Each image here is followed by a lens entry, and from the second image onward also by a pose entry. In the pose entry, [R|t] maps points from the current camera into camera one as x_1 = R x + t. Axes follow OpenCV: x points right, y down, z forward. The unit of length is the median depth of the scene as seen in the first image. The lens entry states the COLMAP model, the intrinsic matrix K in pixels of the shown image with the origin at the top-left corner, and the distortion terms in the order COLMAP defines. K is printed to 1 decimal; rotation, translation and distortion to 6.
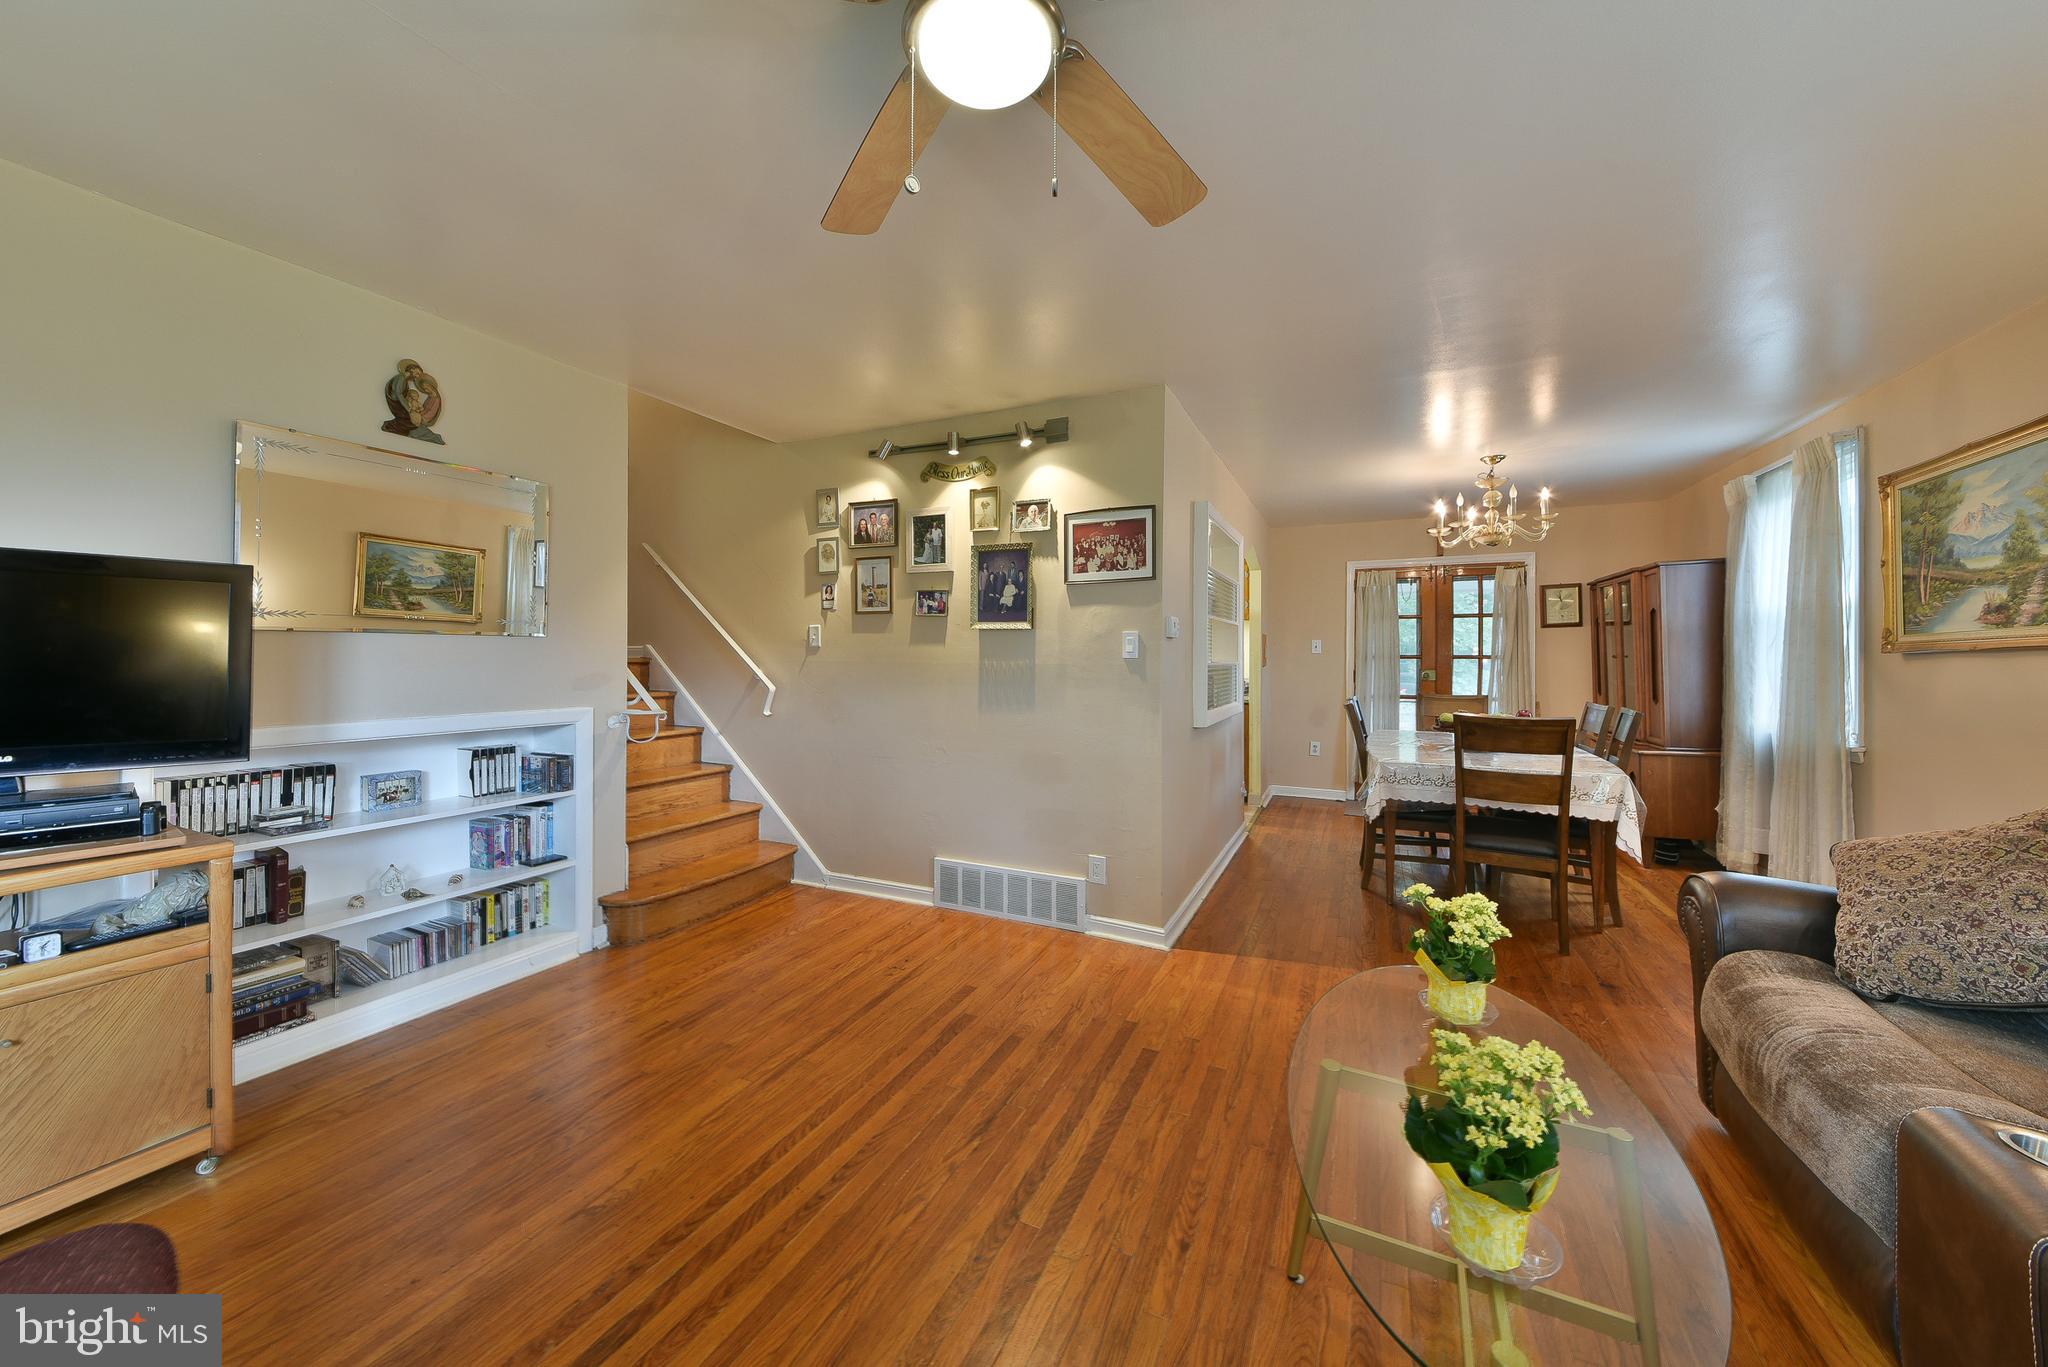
lens RADIAL K [[721.7, 0, 1021.9], [0, 721.7, 657.9], [0, 0, 1]] dist [0.007079, -0.000764]
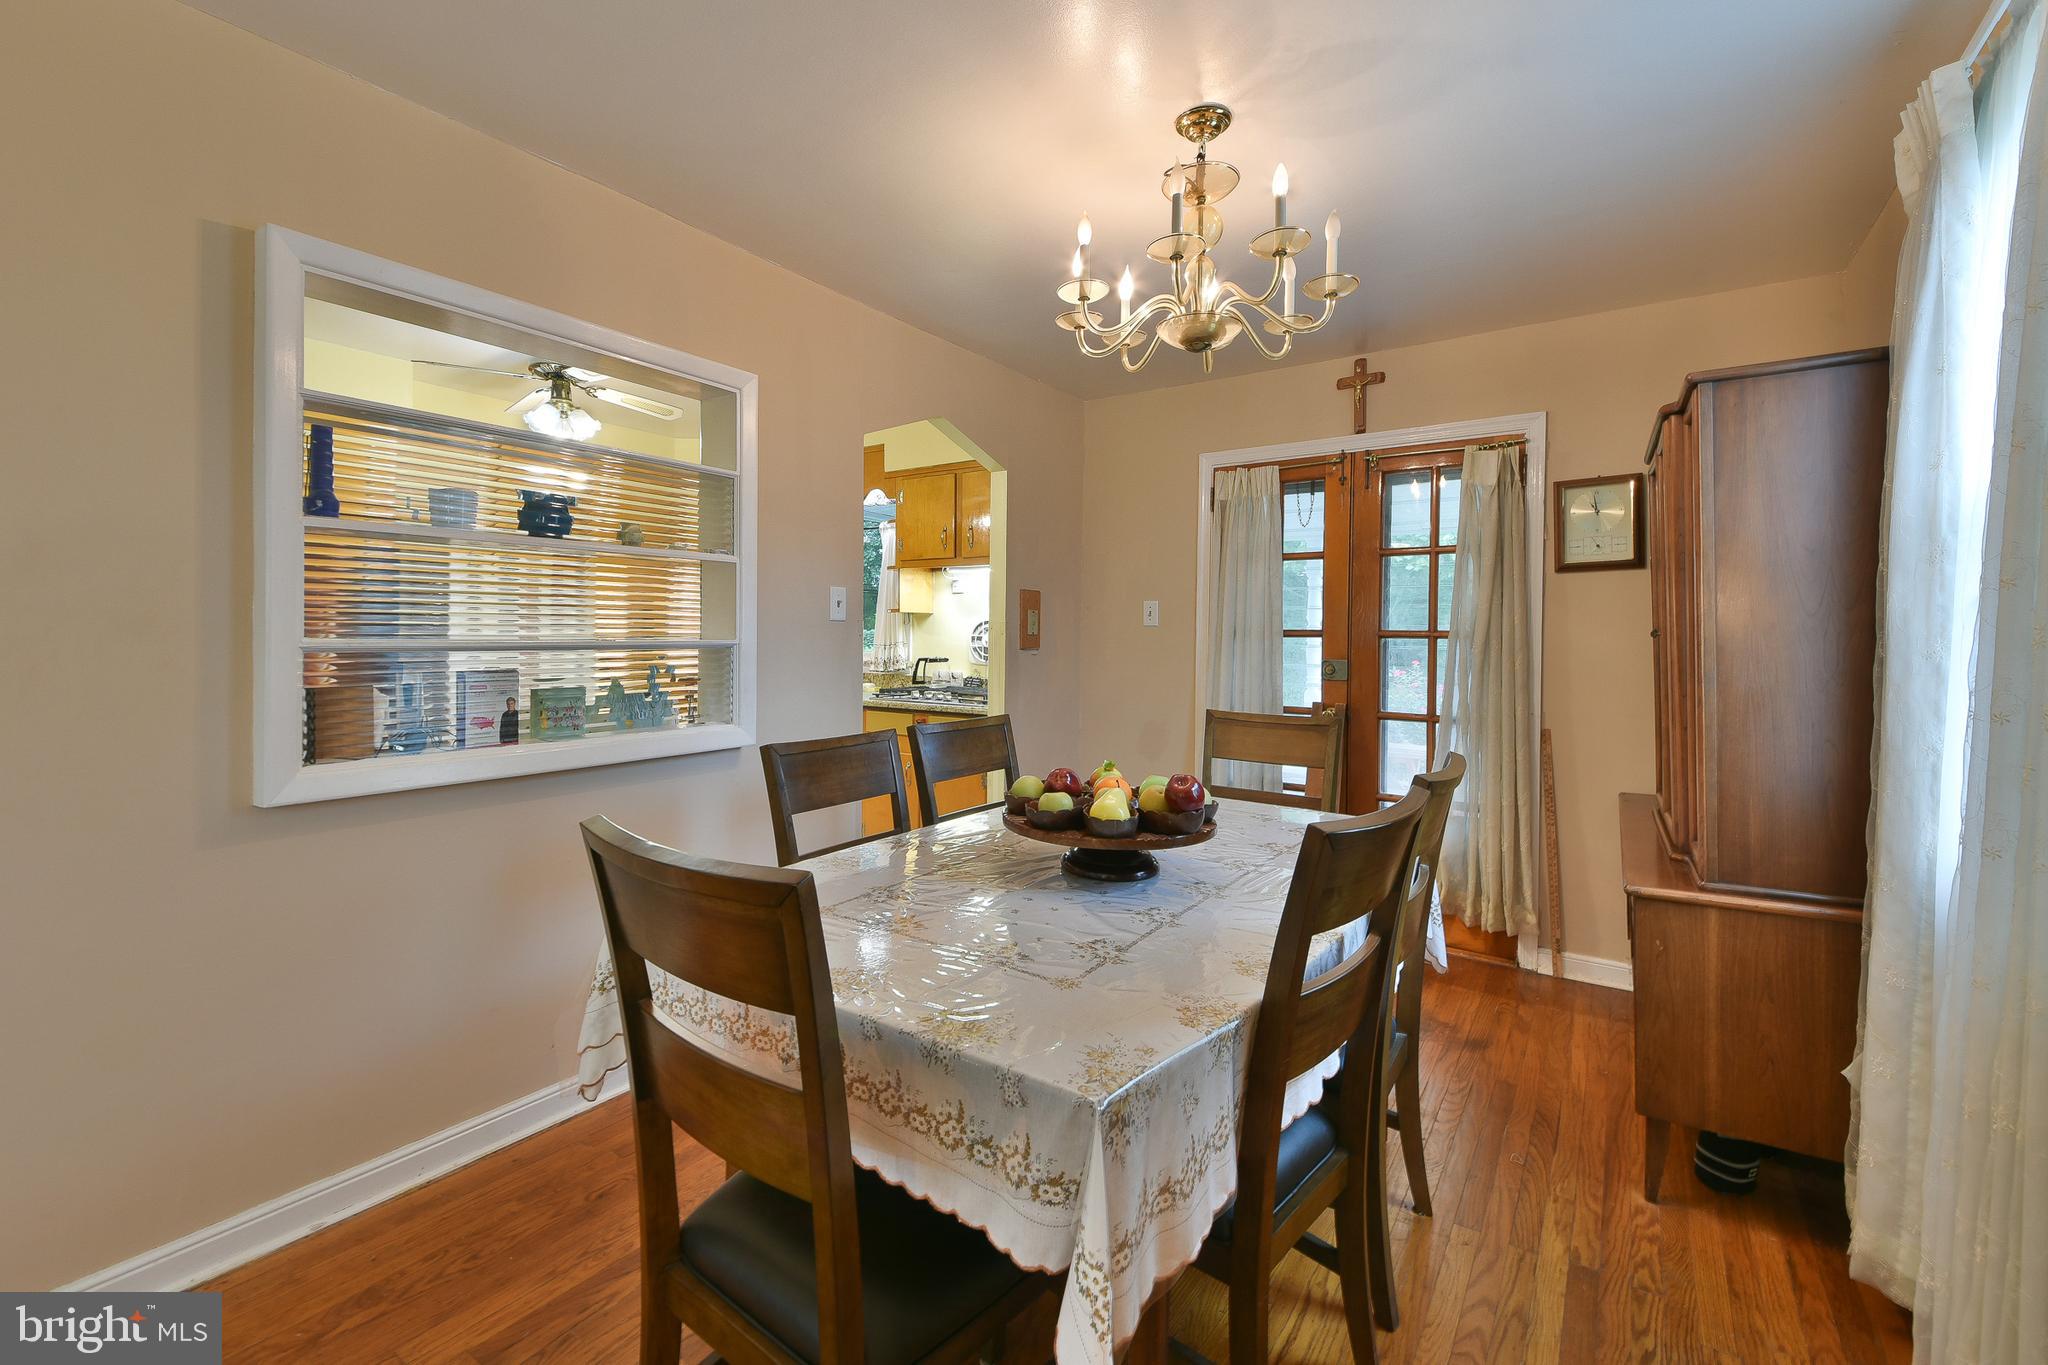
lens RADIAL K [[848.8, 0, 1020.3], [0, 848.8, 642.4], [0, 0, 1]] dist [0.001522, 0.000116]
pose [[0.983793, 0.010930, -0.178972, 0.464199], [-0.009368, 0.999910, 0.009575, 0.001221], [0.179060, -0.007744, 0.983808, 0.385884]]
